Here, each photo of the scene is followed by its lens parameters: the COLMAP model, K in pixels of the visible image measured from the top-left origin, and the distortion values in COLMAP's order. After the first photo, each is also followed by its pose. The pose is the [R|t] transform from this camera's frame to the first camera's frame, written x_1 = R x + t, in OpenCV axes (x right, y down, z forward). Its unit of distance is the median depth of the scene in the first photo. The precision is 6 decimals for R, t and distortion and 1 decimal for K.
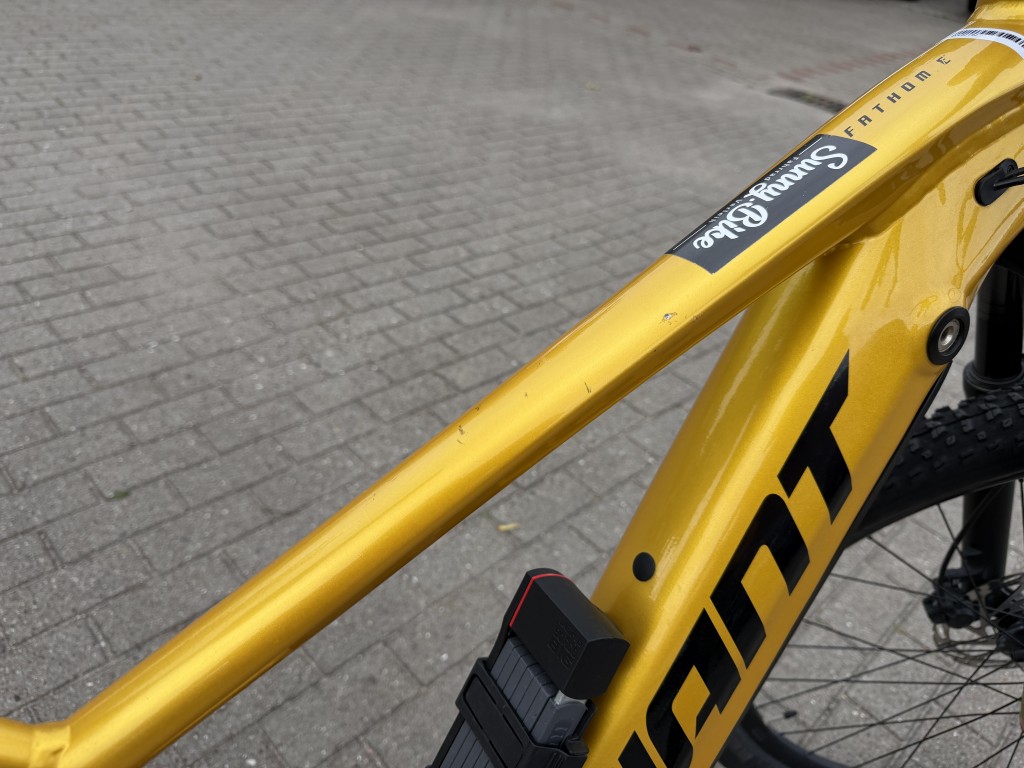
lens RADIAL K [[852.9, 0, 508.8], [0, 852.9, 413.3], [0, 0, 1]] dist [-0.006824, -0.004726]
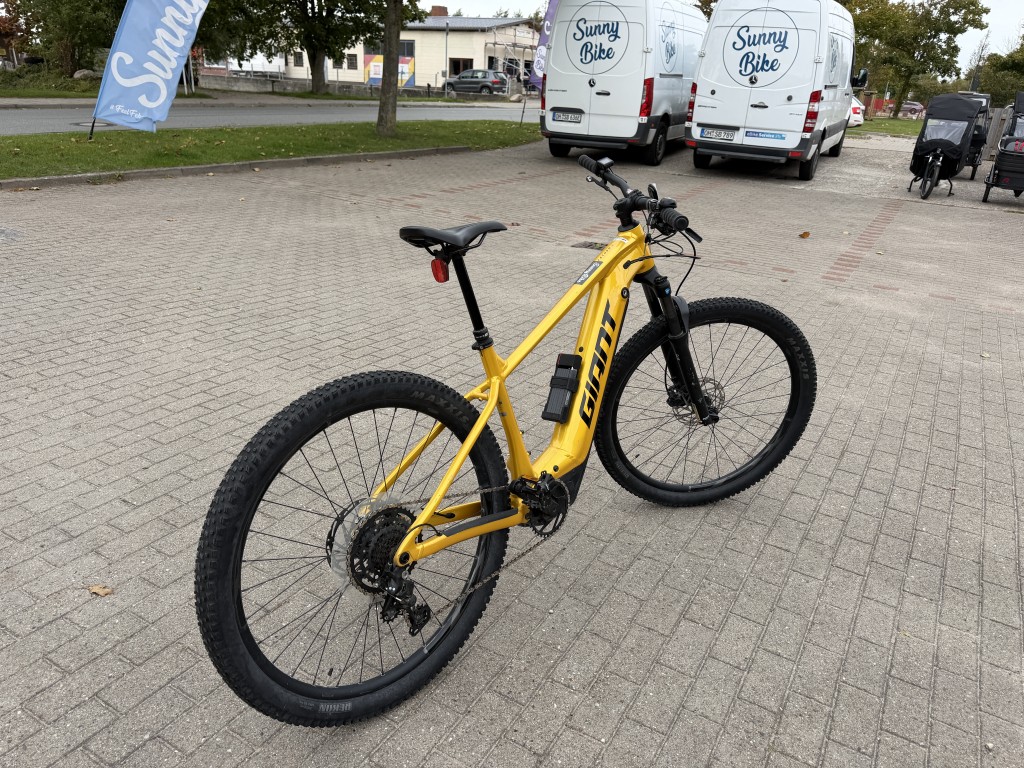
lens RADIAL K [[732.2, 0, 530.3], [0, 732.2, 385.1], [0, 0, 1]] dist [0.049919, -0.049909]
pose [[0.964180, -0.181010, 0.193886, -1.006435], [0.215155, 0.961212, -0.172570, 1.074847], [-0.155128, 0.208104, 0.965727, -3.074743]]
